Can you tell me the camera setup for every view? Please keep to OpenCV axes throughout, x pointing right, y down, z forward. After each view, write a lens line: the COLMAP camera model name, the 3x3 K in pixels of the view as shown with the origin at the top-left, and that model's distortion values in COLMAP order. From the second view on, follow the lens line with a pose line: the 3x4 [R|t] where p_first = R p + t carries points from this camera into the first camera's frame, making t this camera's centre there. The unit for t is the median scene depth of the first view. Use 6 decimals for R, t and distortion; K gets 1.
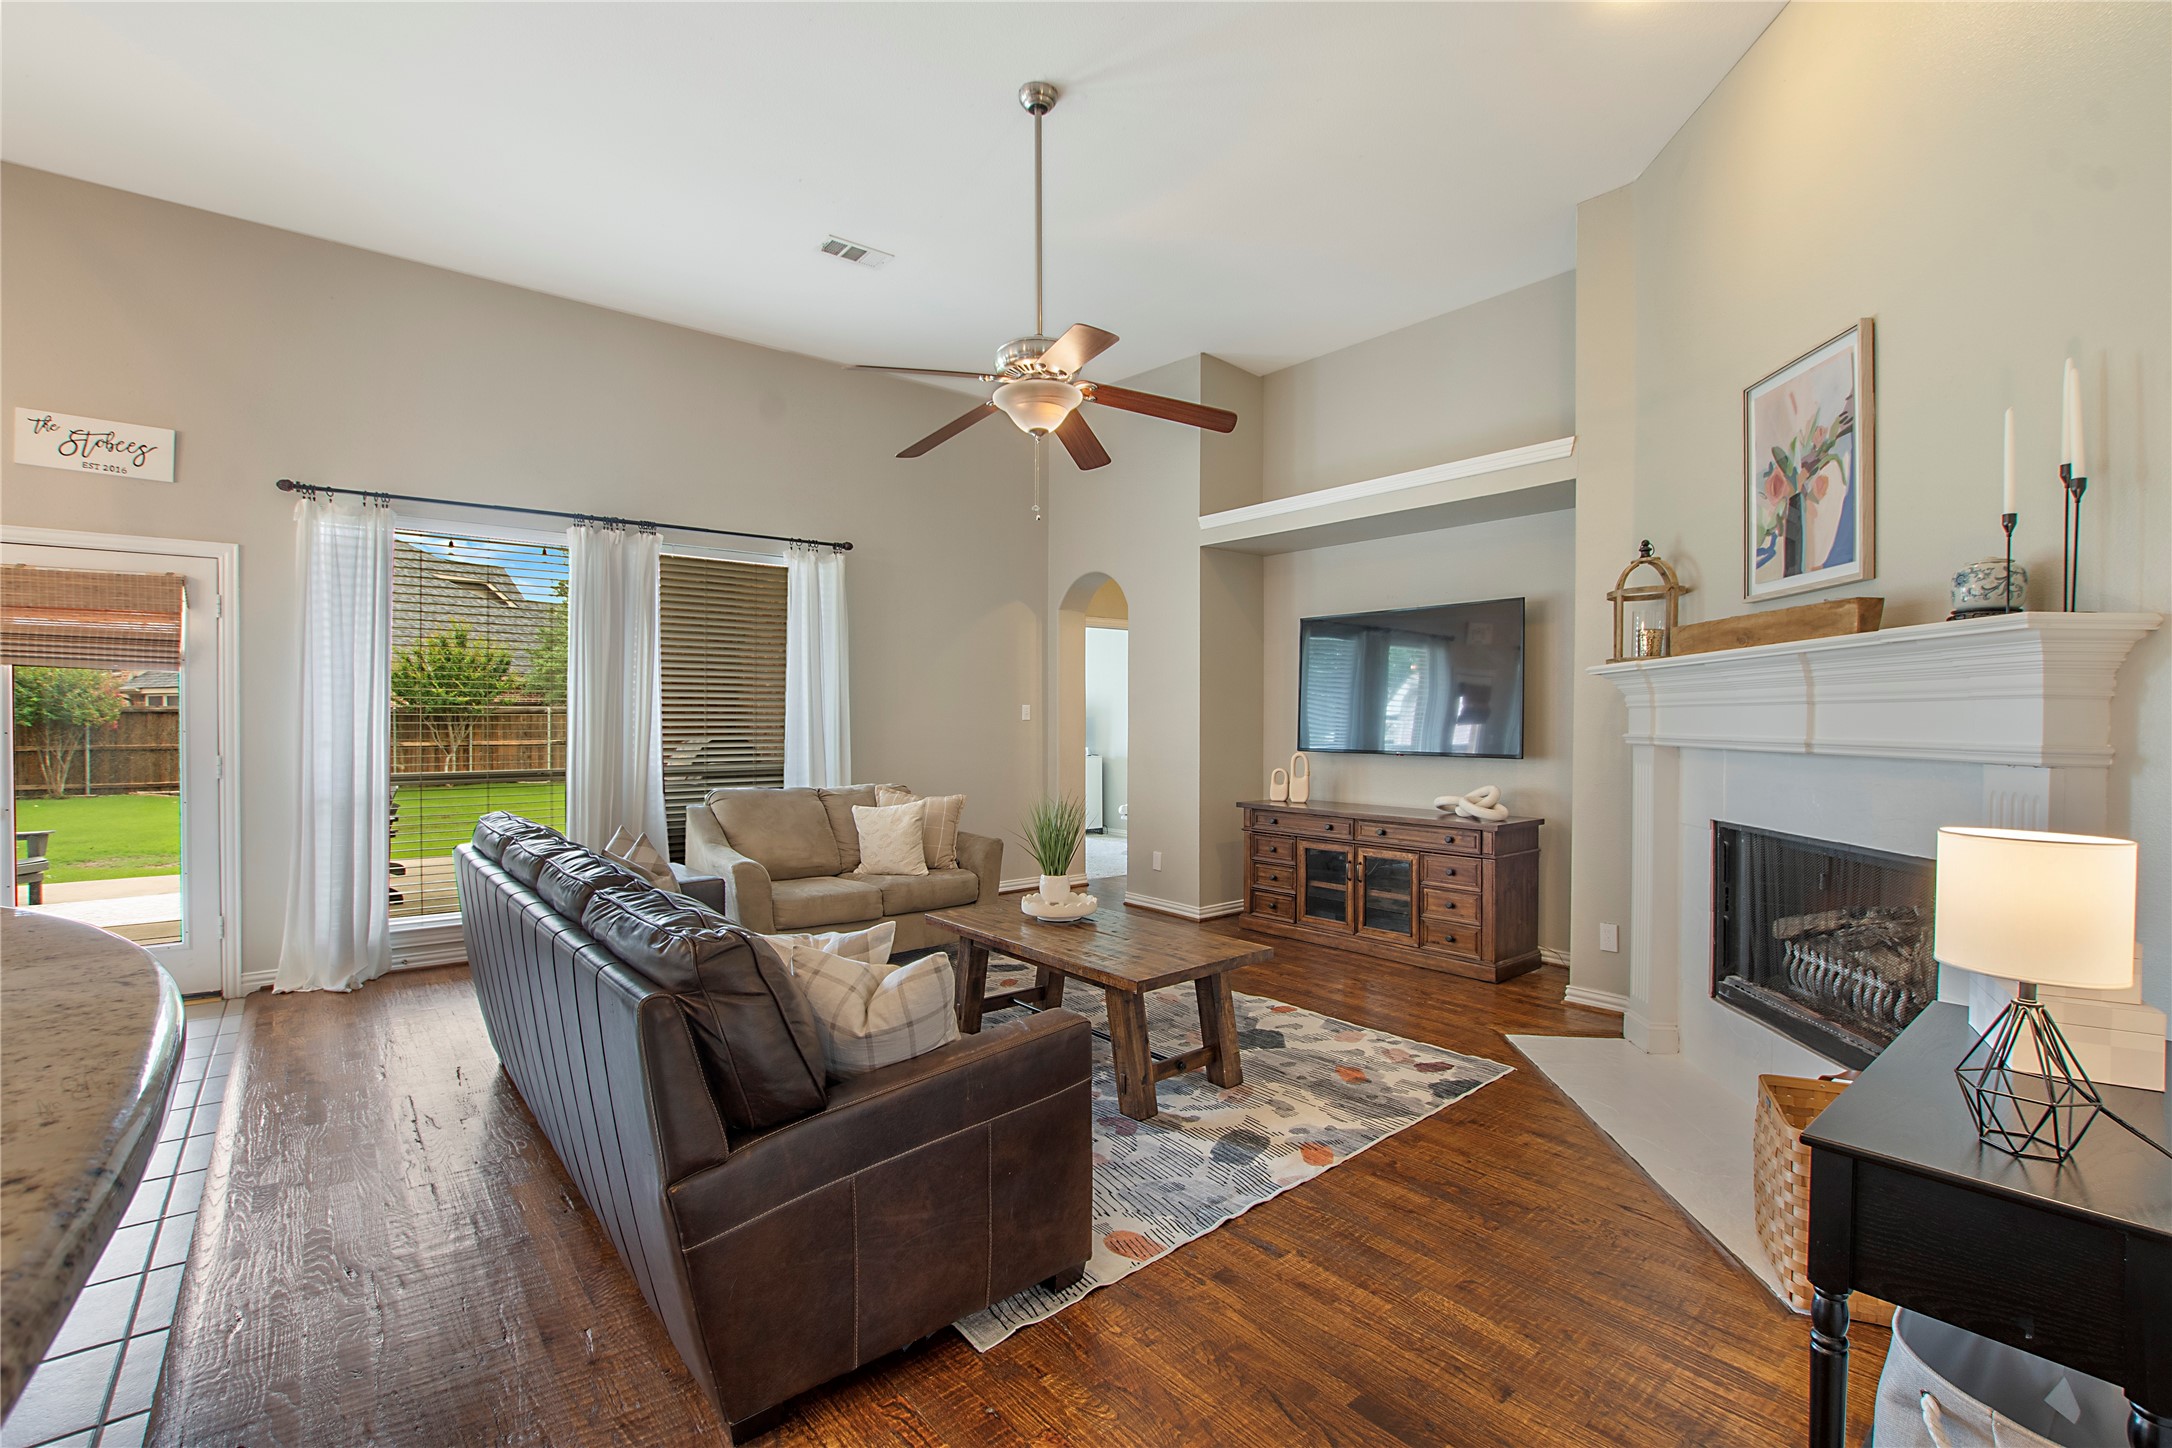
lens RADIAL K [[961.1, 0, 1083.9], [0, 961.1, 714.1], [0, 0, 1]] dist [-0.030577, 0.005251]
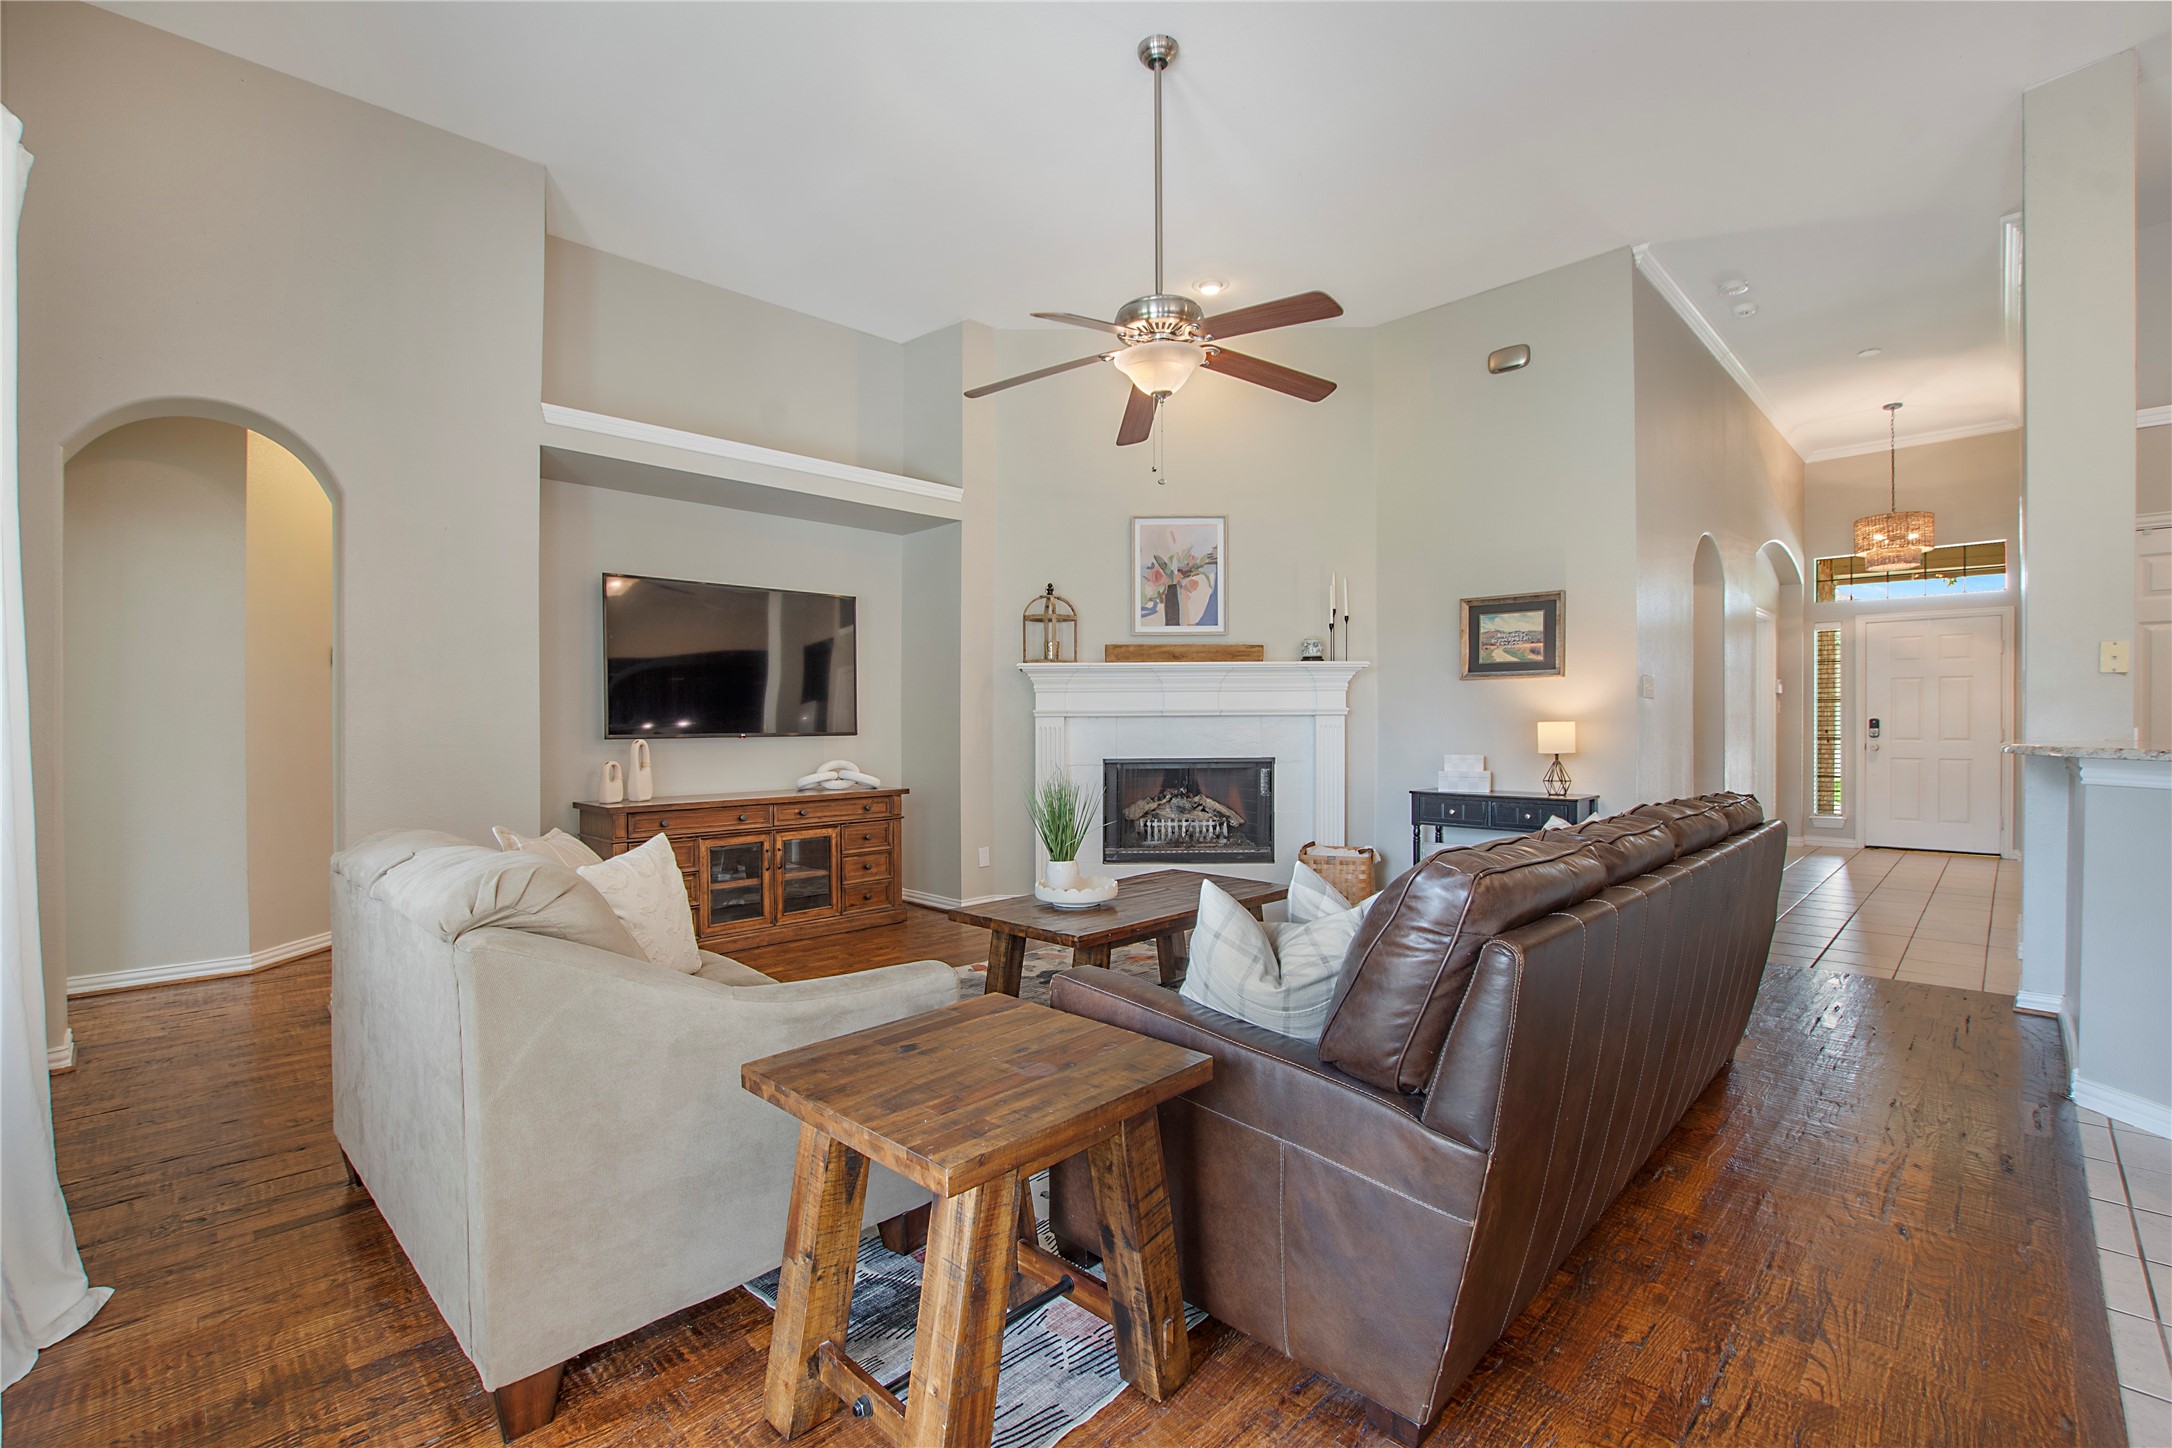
lens RADIAL K [[965.9, 0, 1055.1], [0, 965.9, 726.5], [0, 0, 1]] dist [-0.032807, 0.000272]
pose [[-0.083610, -0.005878, 0.996481, -0.893701], [0.002105, 0.999979, 0.006076, 0.035492], [-0.996496, 0.002606, -0.083595, 1.041072]]
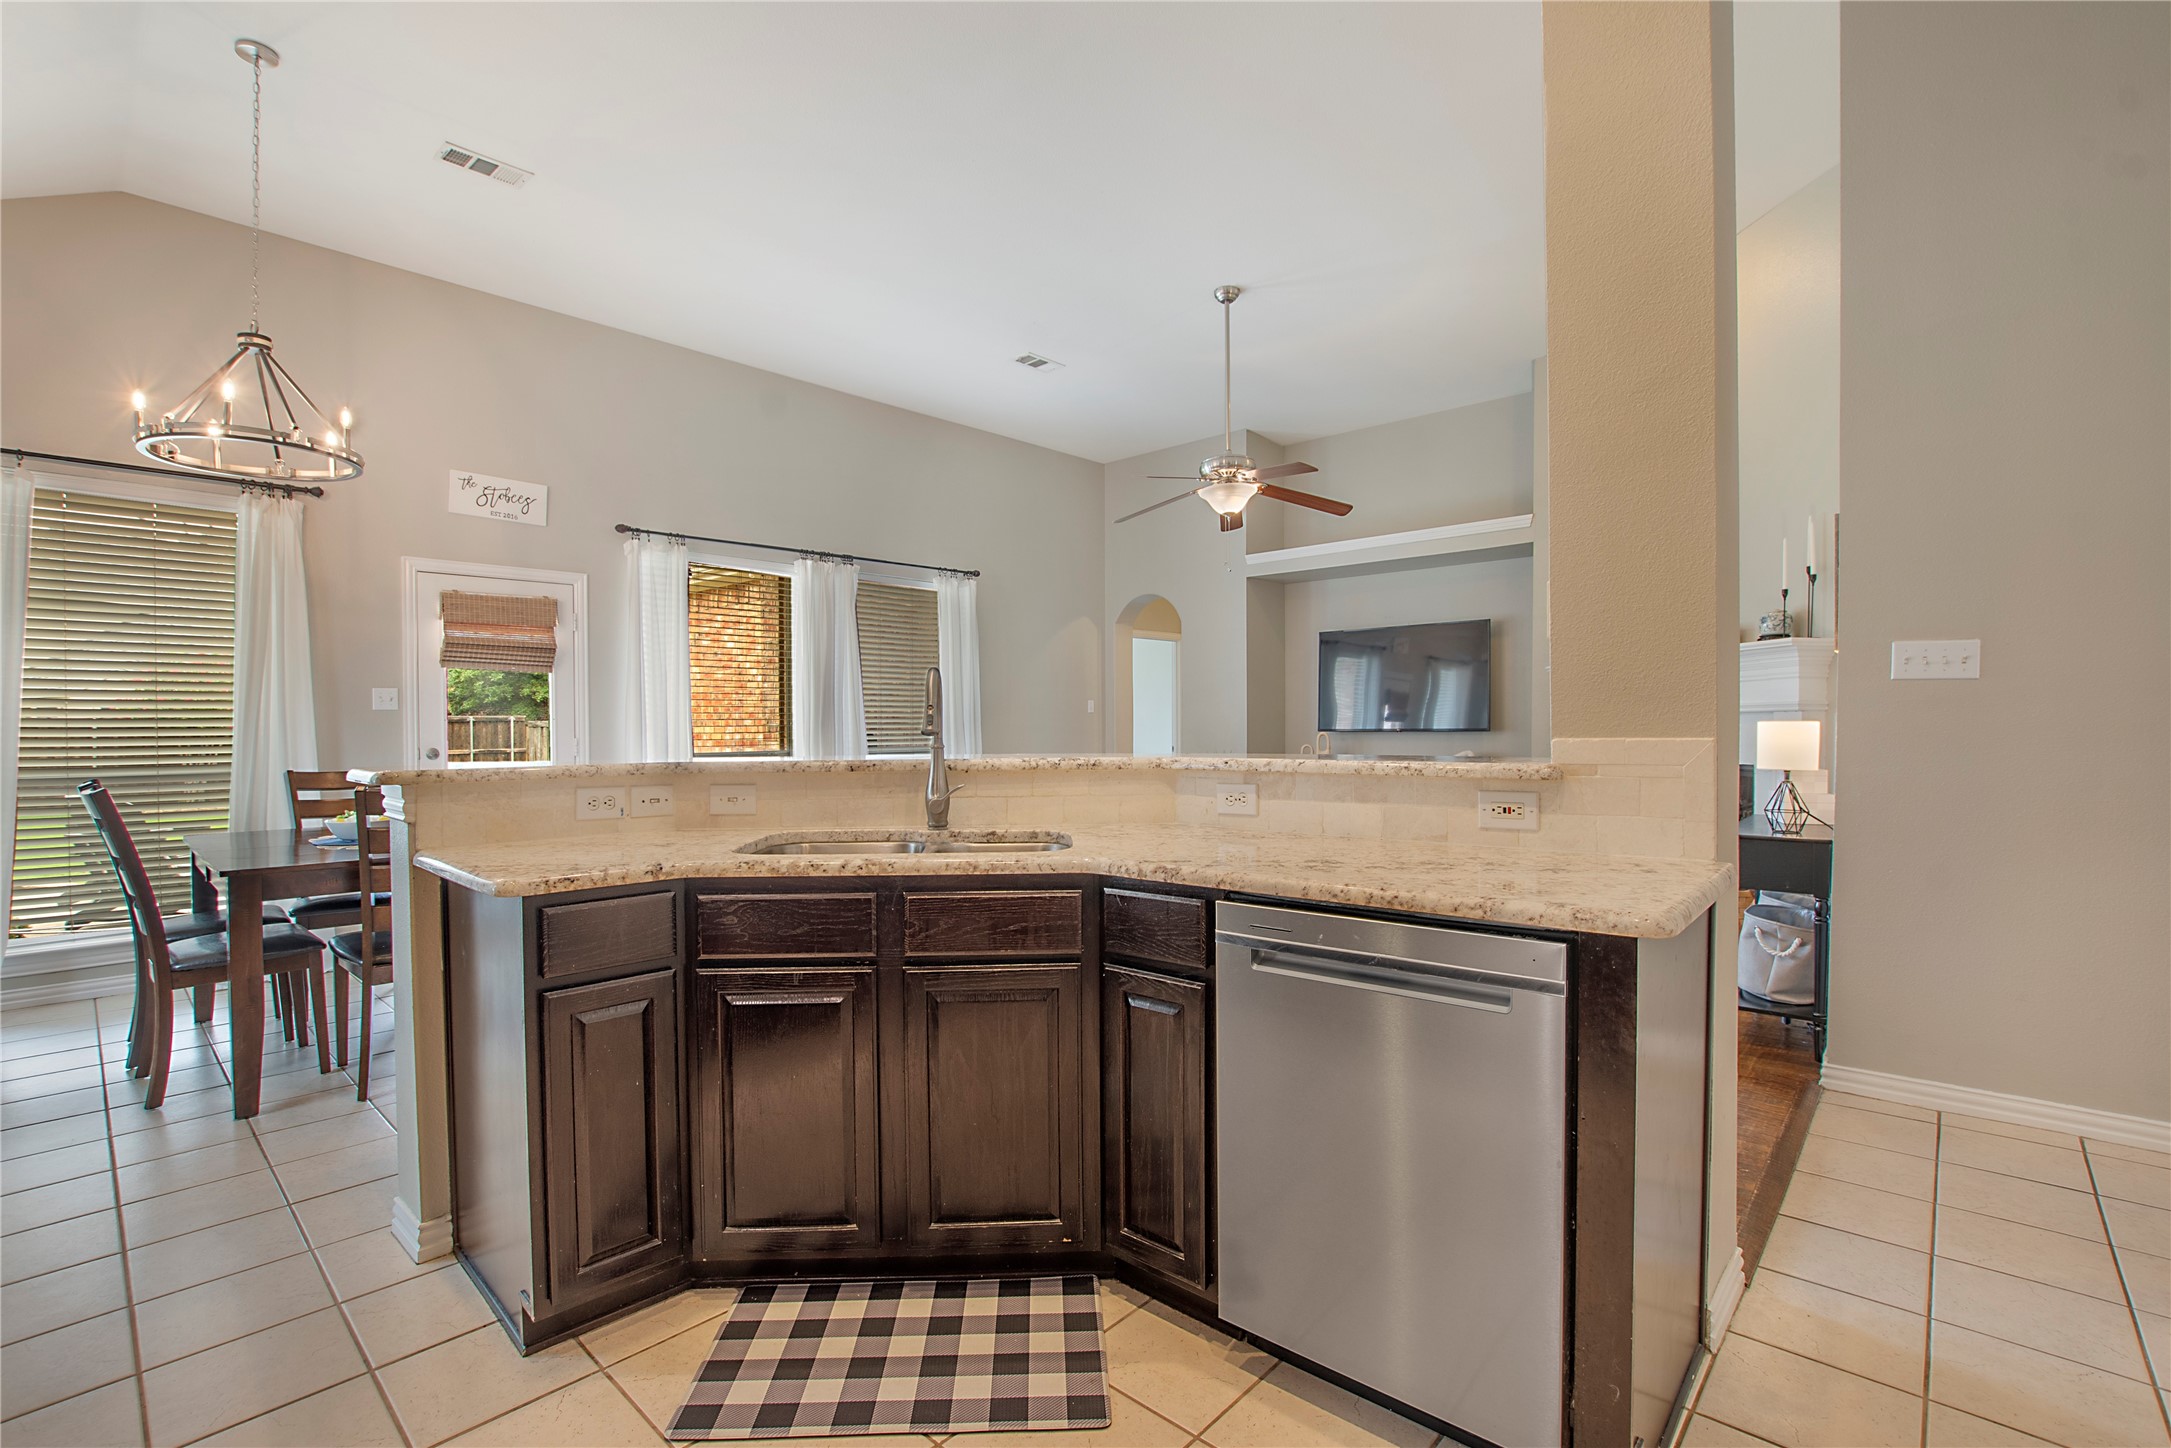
lens RADIAL K [[995.4, 0, 1097.5], [0, 995.4, 730.1], [0, 0, 1]] dist [-0.022309, 0.000054]
pose [[0.987331, -0.012858, 0.158155, -0.457516], [0.011671, 0.999896, 0.008433, 0.032252], [-0.158247, -0.006480, 0.987378, -0.484293]]
